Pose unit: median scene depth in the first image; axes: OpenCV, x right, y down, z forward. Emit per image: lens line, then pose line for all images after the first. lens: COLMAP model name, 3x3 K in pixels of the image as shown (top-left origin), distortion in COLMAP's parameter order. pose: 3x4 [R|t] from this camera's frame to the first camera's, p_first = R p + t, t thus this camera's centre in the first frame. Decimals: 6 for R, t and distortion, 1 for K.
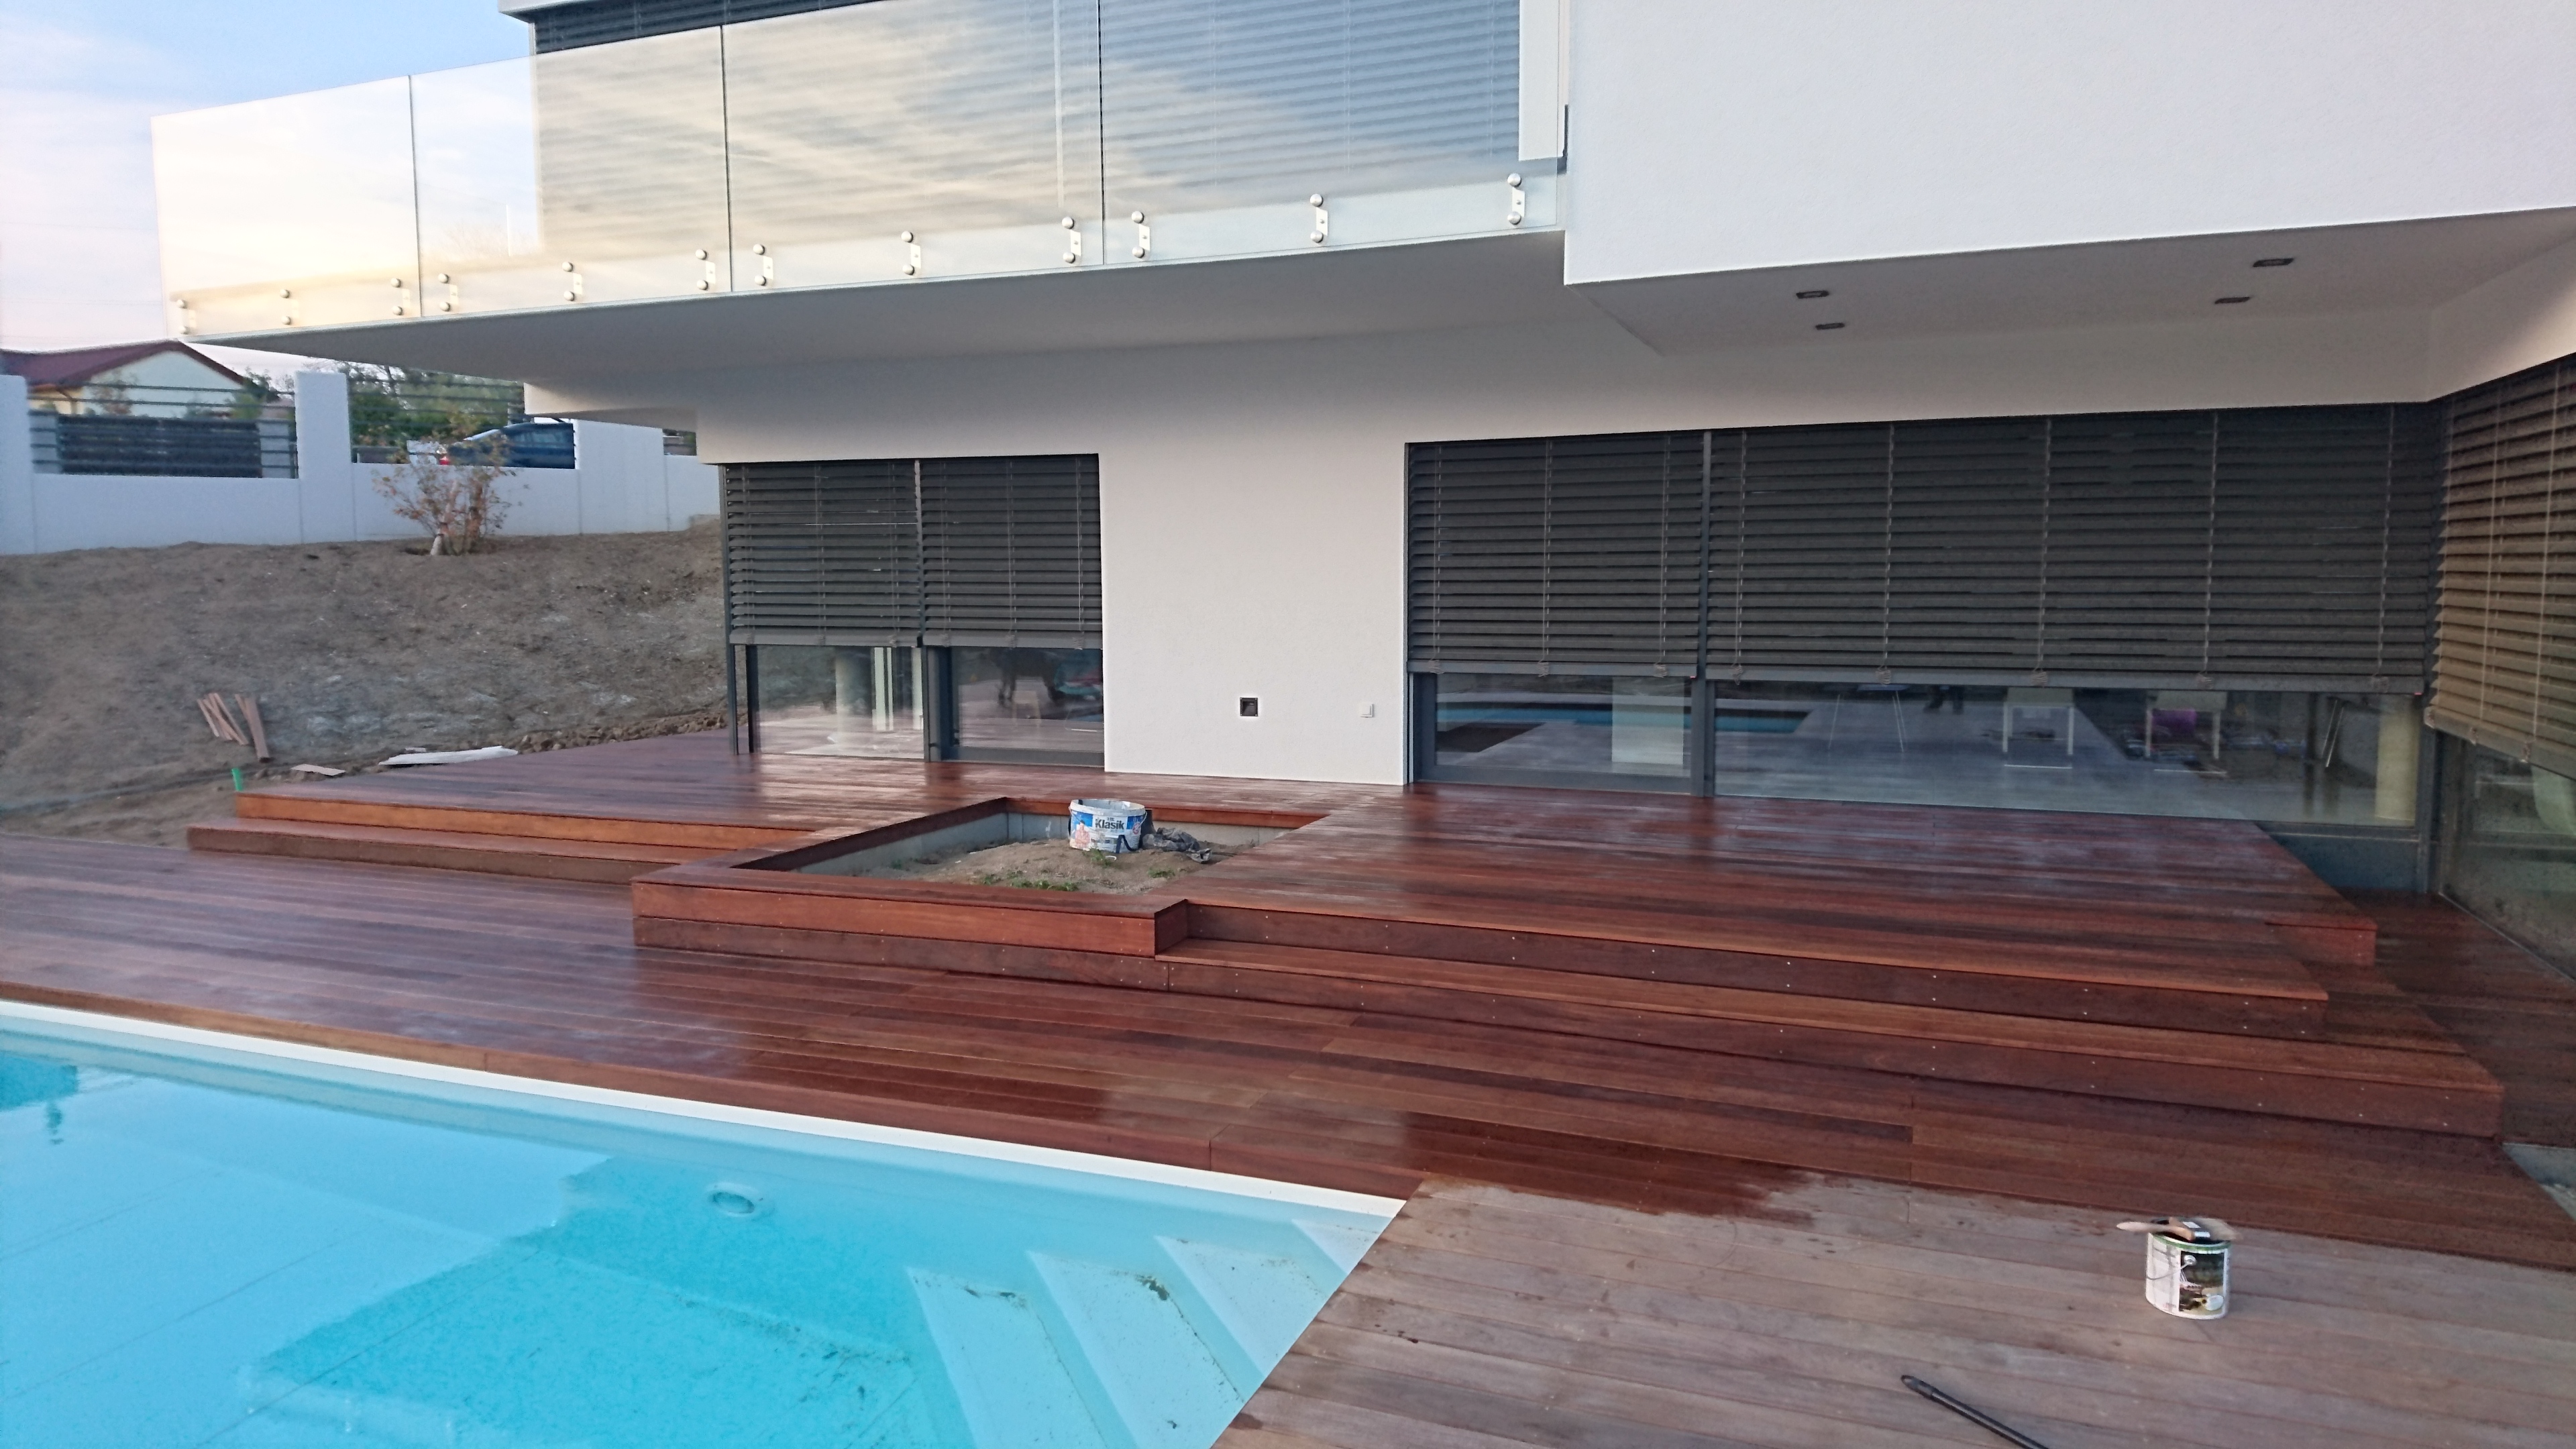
lens RADIAL K [[1618.8, 0, 1288.0], [0, 1618.8, 724.5], [0, 0, 1]] dist [0.170213, -0.272121]
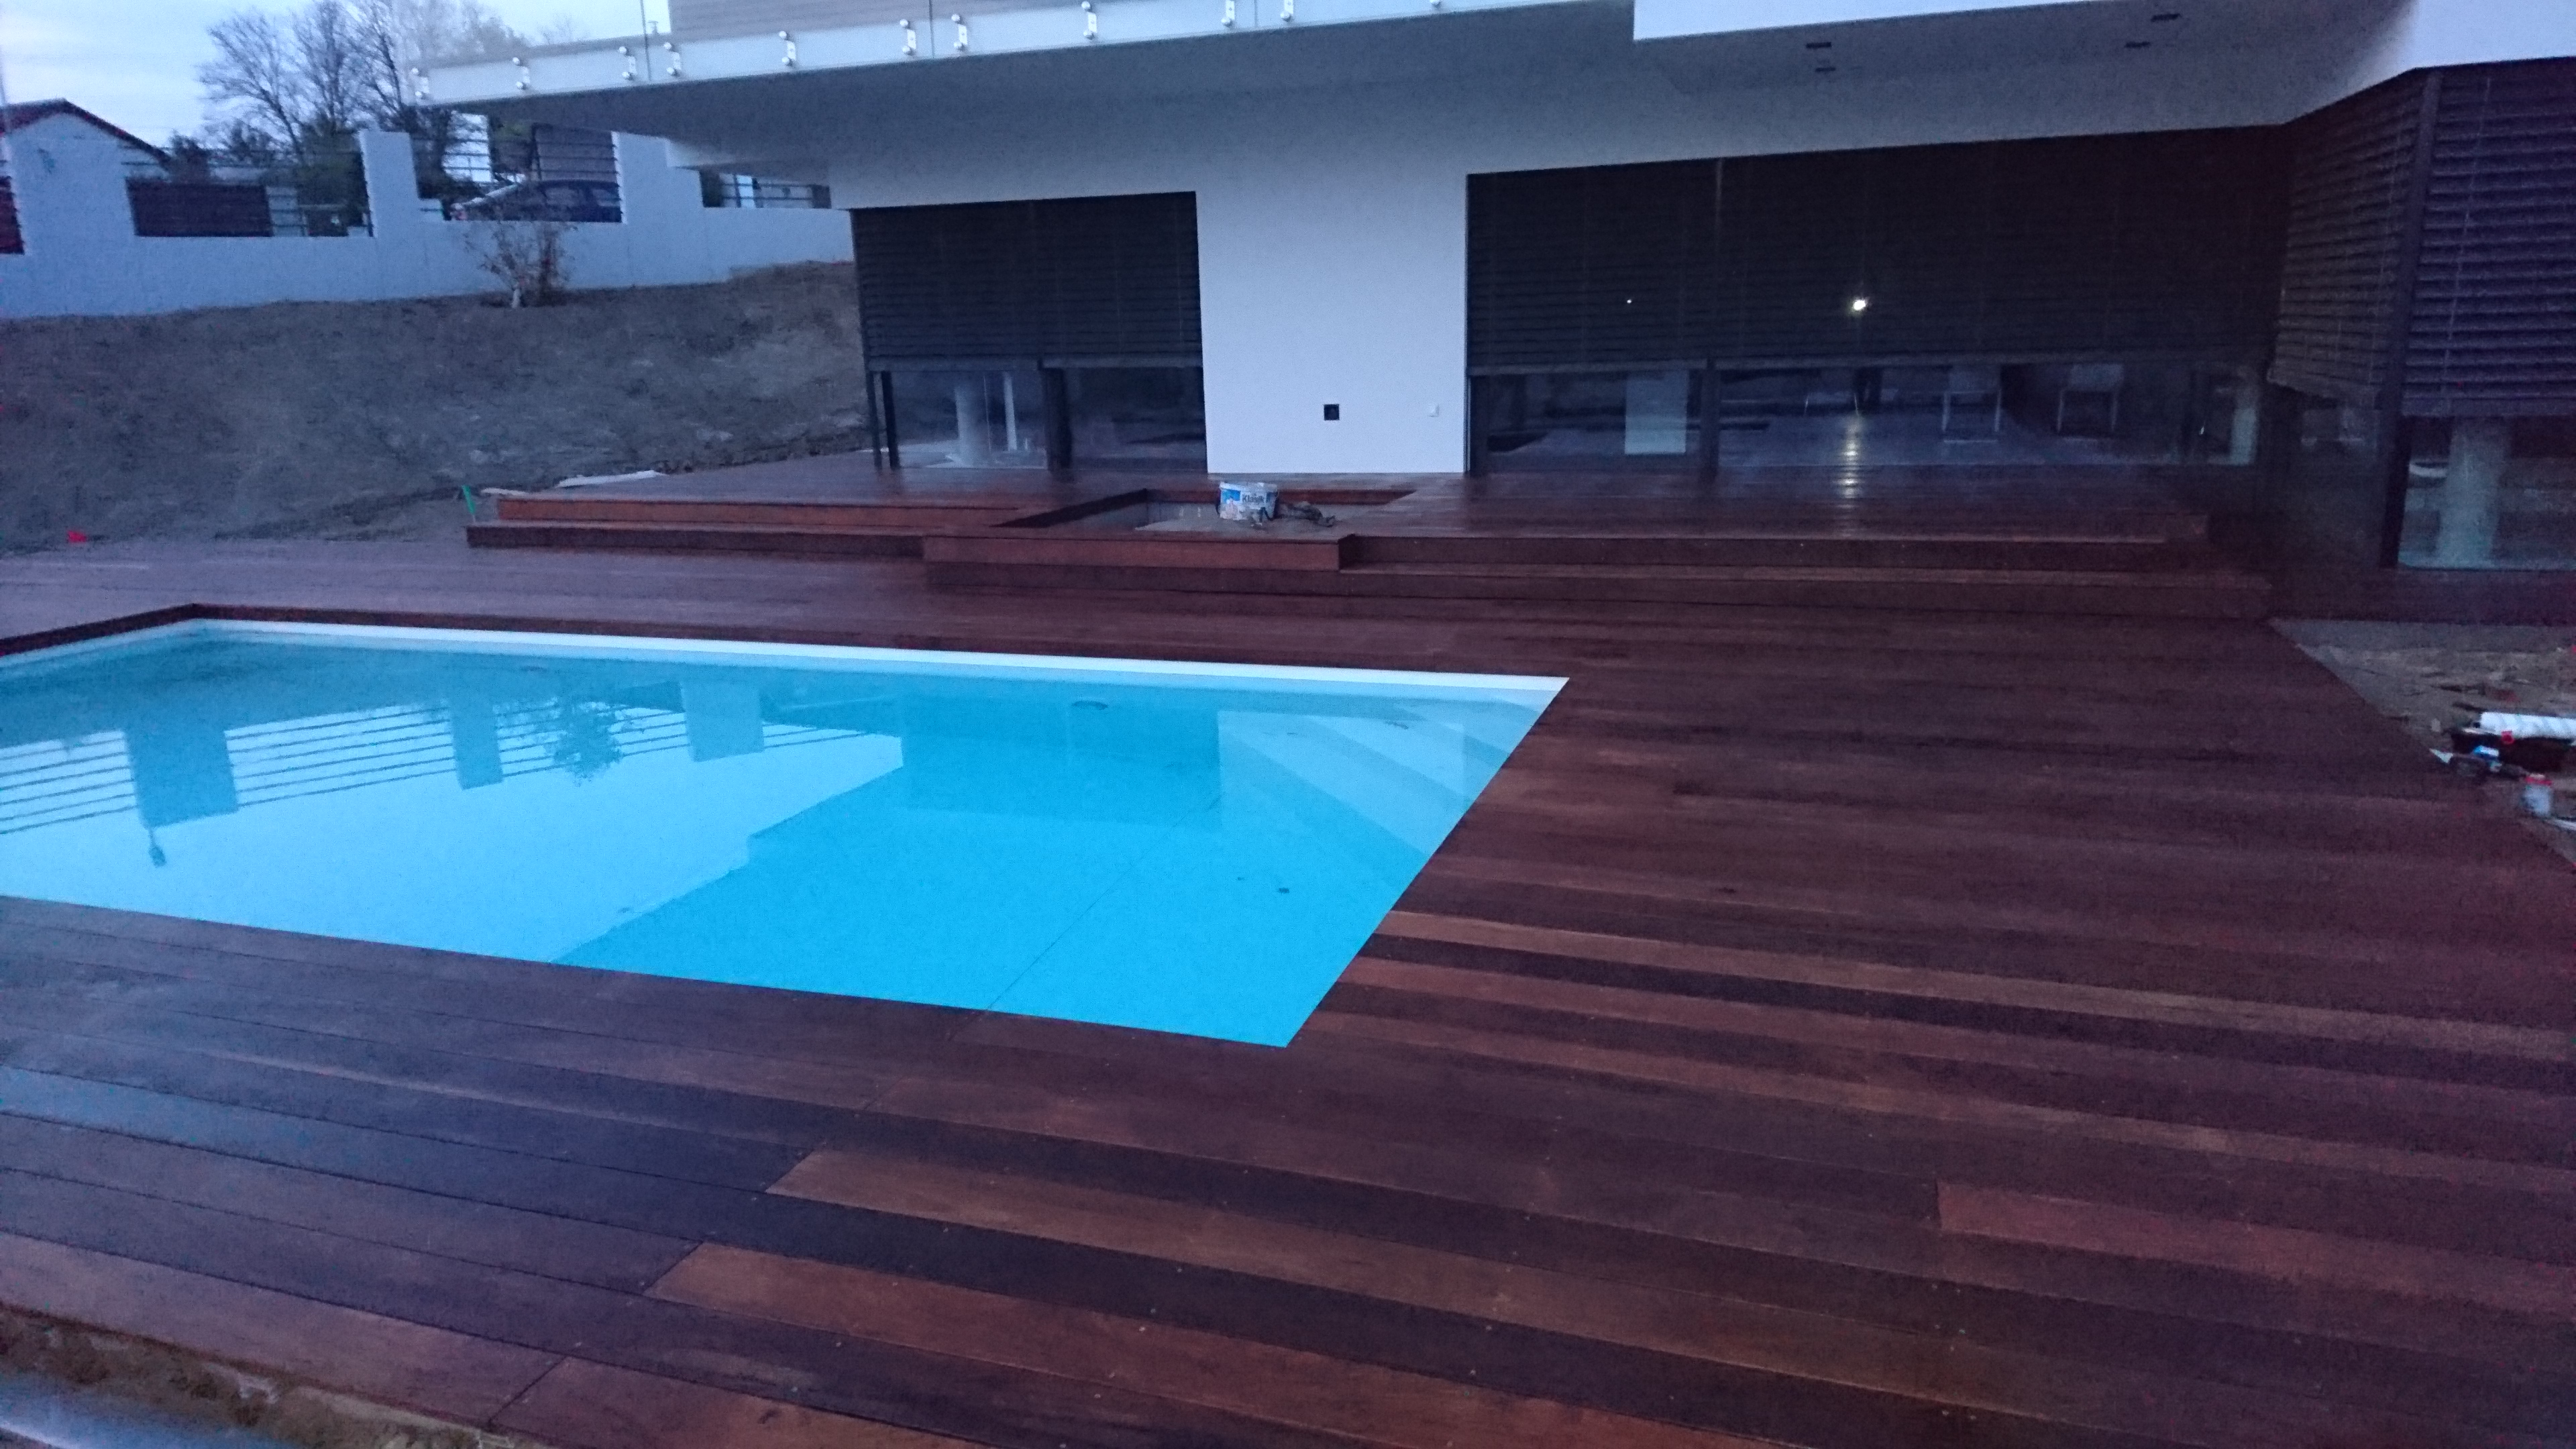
lens RADIAL K [[1618.8, 0, 1288.0], [0, 1618.8, 724.5], [0, 0, 1]] dist [0.170213, -0.272121]
pose [[0.998257, -0.035129, 0.047430, -0.108734], [0.028052, 0.989412, 0.142397, 0.041055], [-0.051930, -0.140818, 0.988673, -0.204236]]
